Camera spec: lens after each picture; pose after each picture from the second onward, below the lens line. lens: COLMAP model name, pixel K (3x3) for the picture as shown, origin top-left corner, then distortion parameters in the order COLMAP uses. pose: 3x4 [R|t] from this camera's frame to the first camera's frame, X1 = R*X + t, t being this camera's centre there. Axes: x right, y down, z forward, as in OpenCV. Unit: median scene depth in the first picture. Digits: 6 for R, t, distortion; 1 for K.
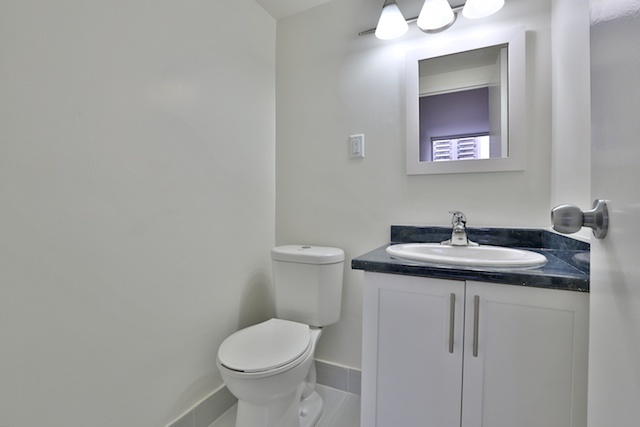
lens RADIAL K [[295.3, 0, 322.1], [0, 295.3, 213.0], [0, 0, 1]] dist [-0.044968, 0.010467]
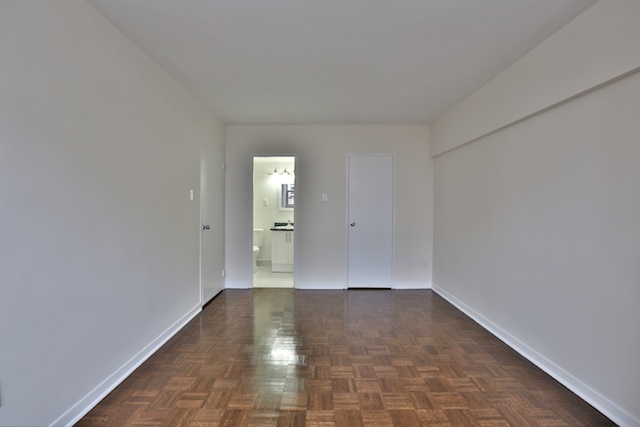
lens RADIAL K [[295.3, 0, 320.1], [0, 295.3, 211.8], [0, 0, 1]] dist [-0.044968, 0.010467]
pose [[0.899305, -0.009325, 0.437223, -1.296473], [0.001989, 0.999850, 0.017233, -0.230177], [-0.437318, -0.014628, 0.899188, -3.884109]]
